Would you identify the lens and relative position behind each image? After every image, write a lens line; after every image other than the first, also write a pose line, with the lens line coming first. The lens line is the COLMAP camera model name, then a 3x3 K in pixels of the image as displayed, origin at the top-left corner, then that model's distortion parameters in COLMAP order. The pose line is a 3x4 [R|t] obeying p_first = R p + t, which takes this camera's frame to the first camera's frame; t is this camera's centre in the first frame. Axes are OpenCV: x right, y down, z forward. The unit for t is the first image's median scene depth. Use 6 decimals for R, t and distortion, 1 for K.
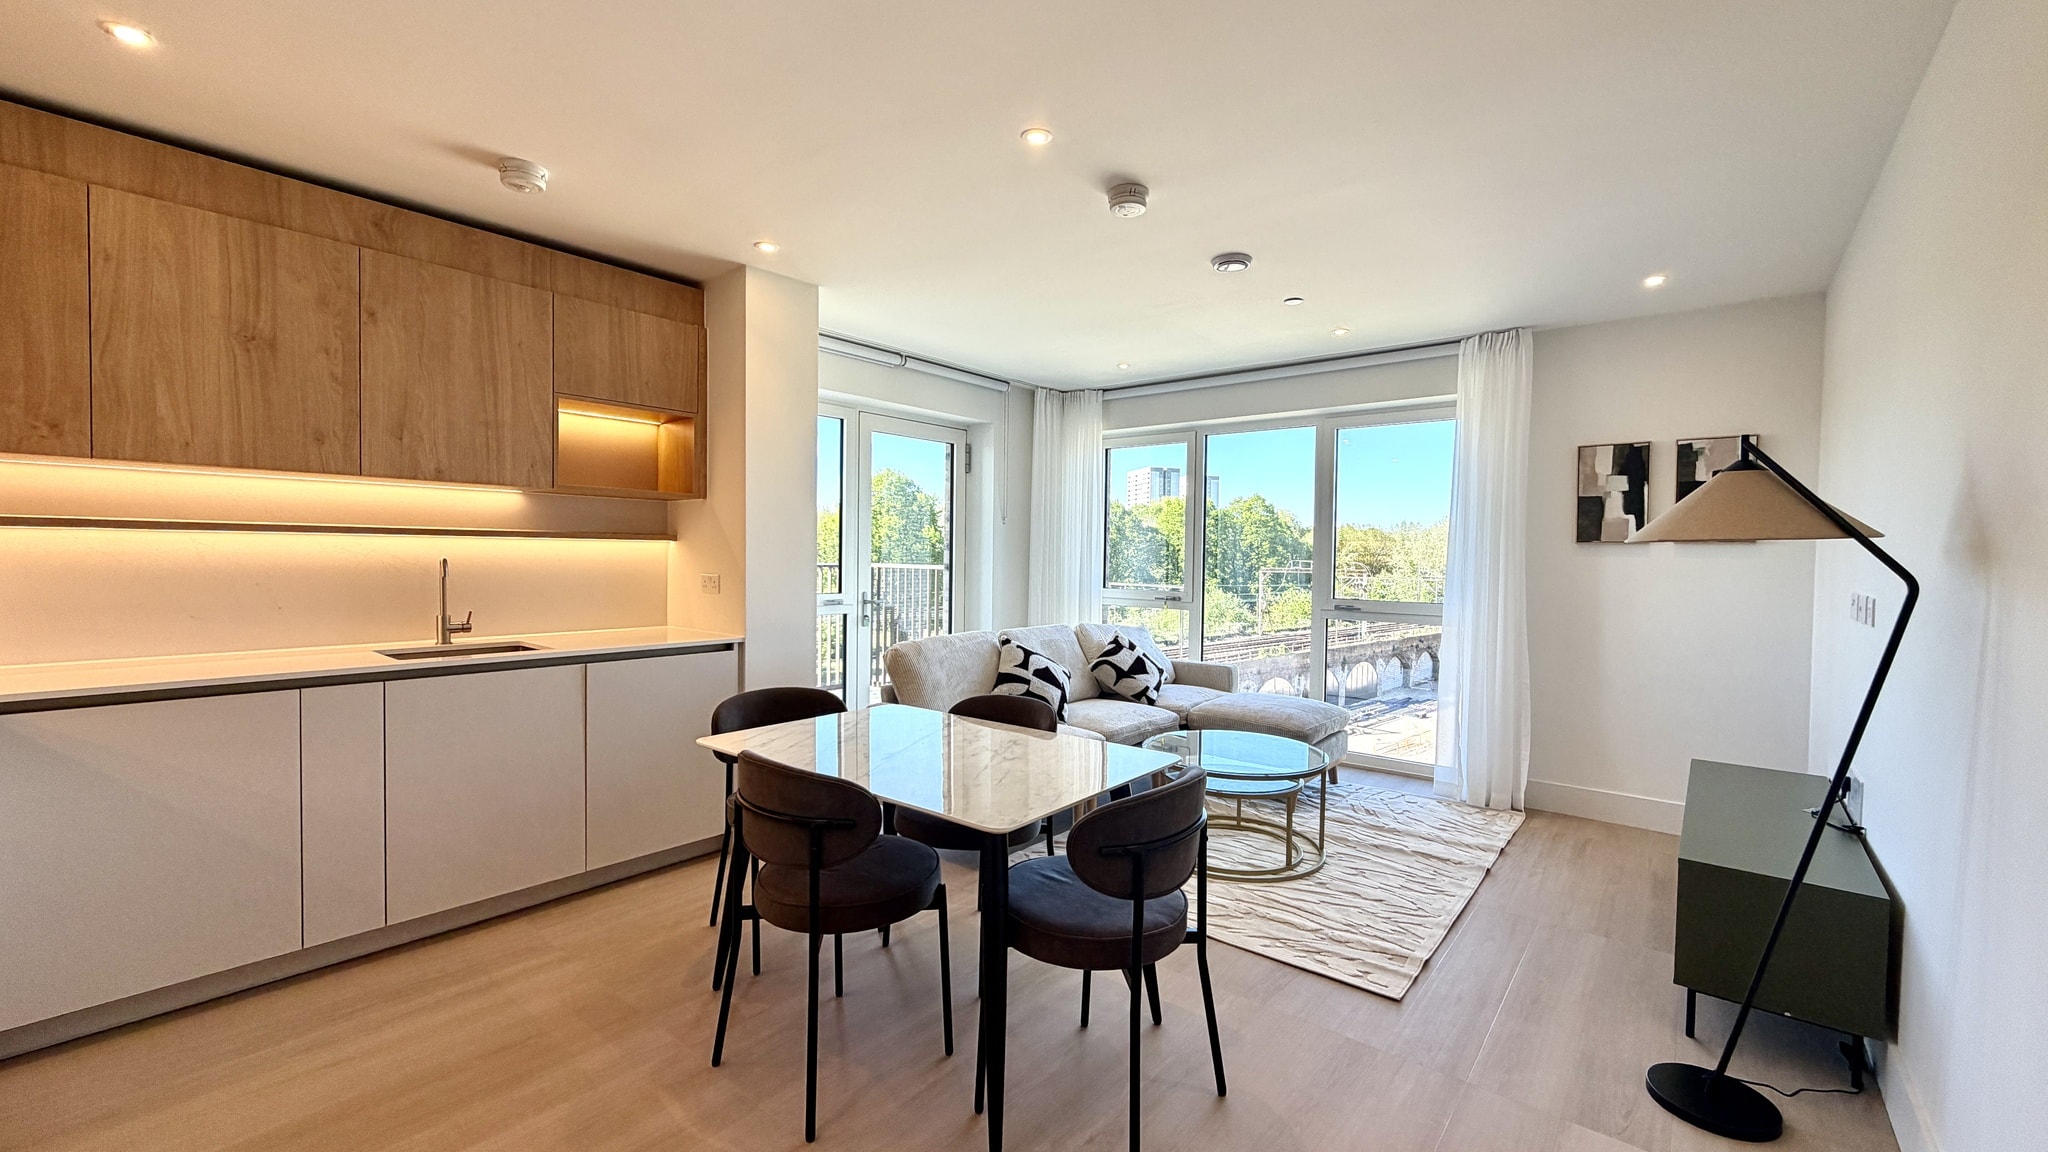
lens RADIAL K [[816.7, 0, 1019.3], [0, 816.7, 574.3], [0, 0, 1]] dist [0.000476, 0.000027]
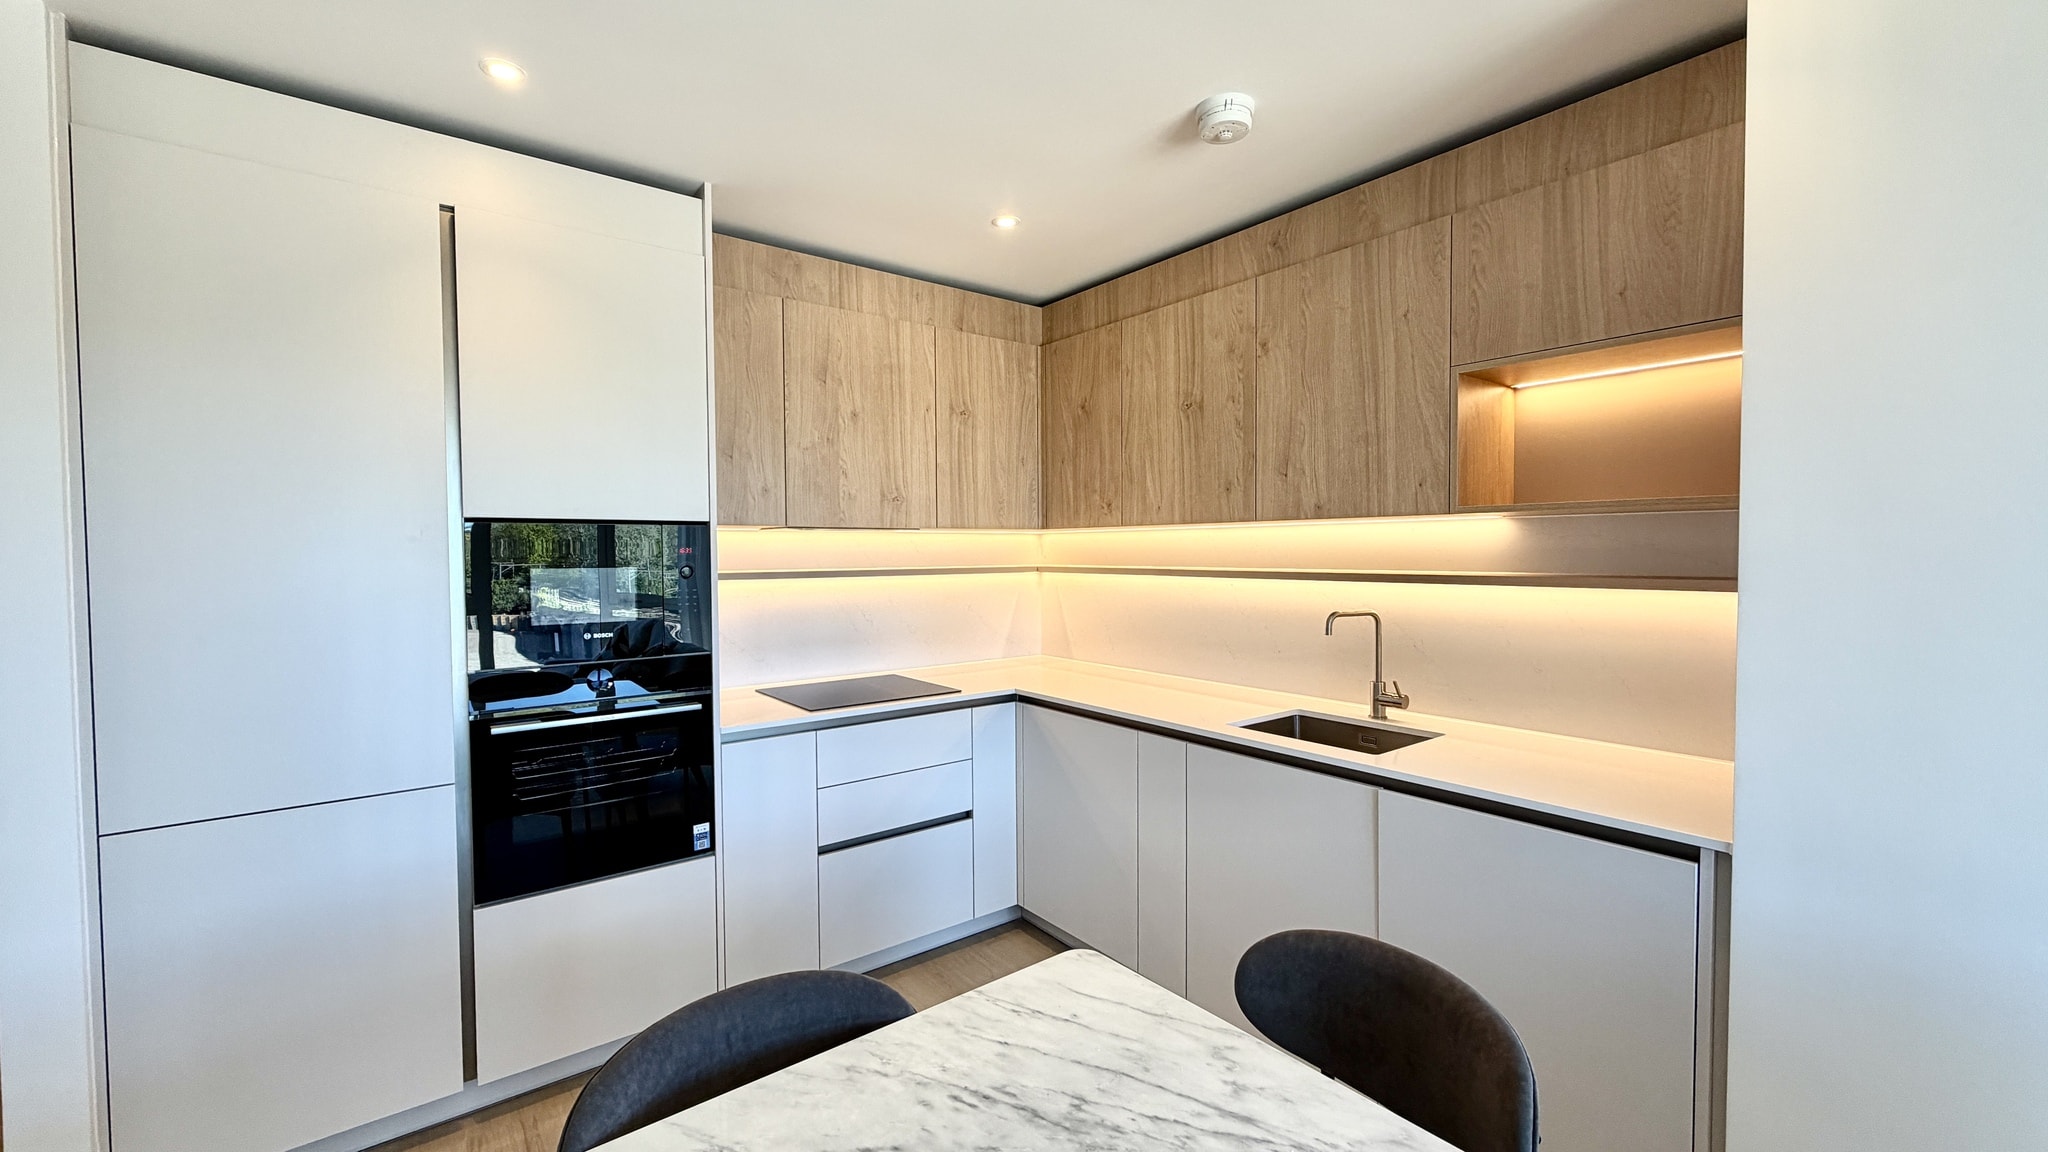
lens RADIAL K [[816.7, 0, 1019.3], [0, 816.7, 574.3], [0, 0, 1]] dist [0.000476, 0.000027]
pose [[-0.216365, 0.015594, -0.976188, 0.163666], [-0.022091, 0.999538, 0.020864, -0.069232], [0.976063, 0.026079, -0.215920, 0.889055]]
